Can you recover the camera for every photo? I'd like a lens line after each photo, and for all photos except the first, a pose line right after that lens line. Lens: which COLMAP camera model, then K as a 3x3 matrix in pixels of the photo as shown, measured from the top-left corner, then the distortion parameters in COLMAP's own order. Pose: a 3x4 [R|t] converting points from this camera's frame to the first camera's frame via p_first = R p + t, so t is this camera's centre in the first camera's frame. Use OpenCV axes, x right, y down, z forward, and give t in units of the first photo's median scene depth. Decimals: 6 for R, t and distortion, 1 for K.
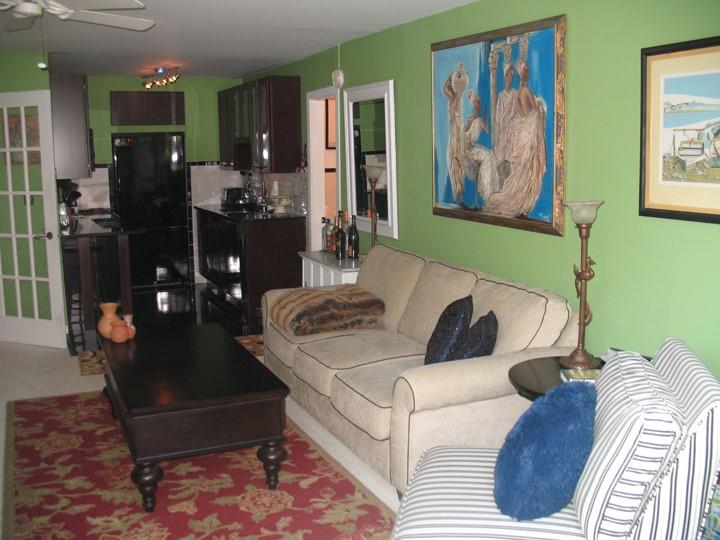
lens RADIAL K [[747.1, 0, 361.2], [0, 747.1, 250.5], [0, 0, 1]] dist [-0.198410, 0.257357]
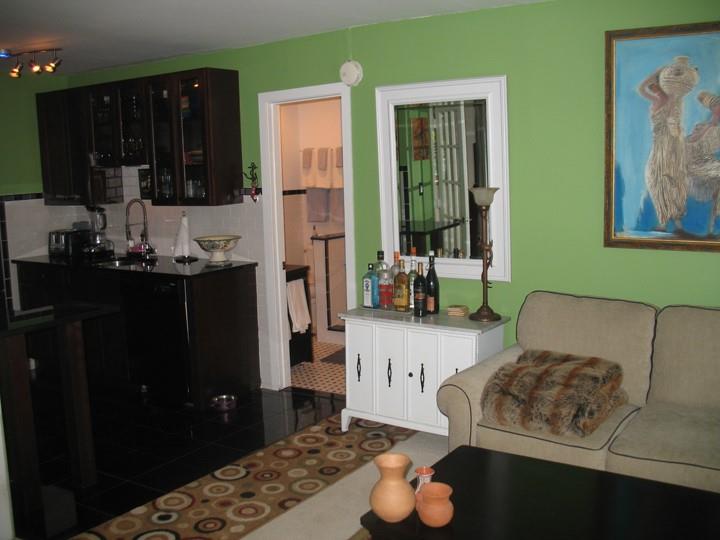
lens RADIAL K [[747.1, 0, 361.2], [0, 747.1, 250.5], [0, 0, 1]] dist [-0.198410, 0.257357]
pose [[0.852034, -0.066299, 0.519271, -0.625644], [0.086059, 0.996191, -0.014018, -0.066205], [-0.516364, 0.056632, 0.854494, 0.550233]]
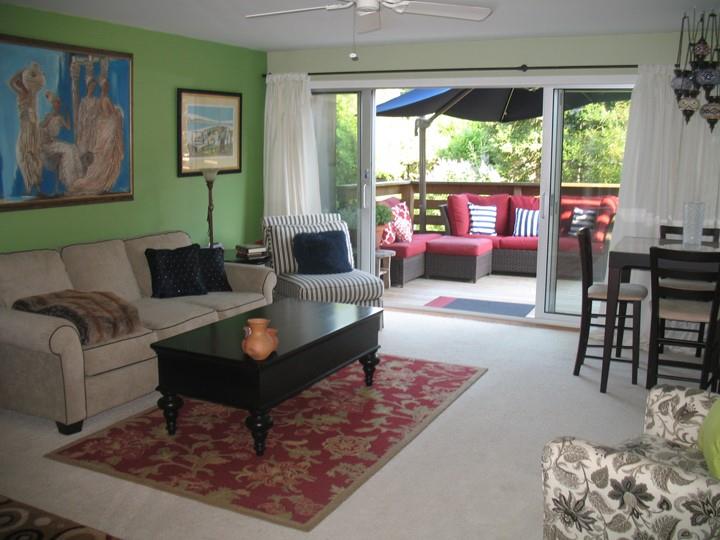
lens RADIAL K [[747.1, 0, 361.2], [0, 747.1, 250.5], [0, 0, 1]] dist [-0.198410, 0.257357]
pose [[-0.624792, -0.105347, 0.773651, -1.074381], [0.109418, 0.969265, 0.220349, -0.179470], [-0.773086, 0.222323, -0.594062, 1.401637]]
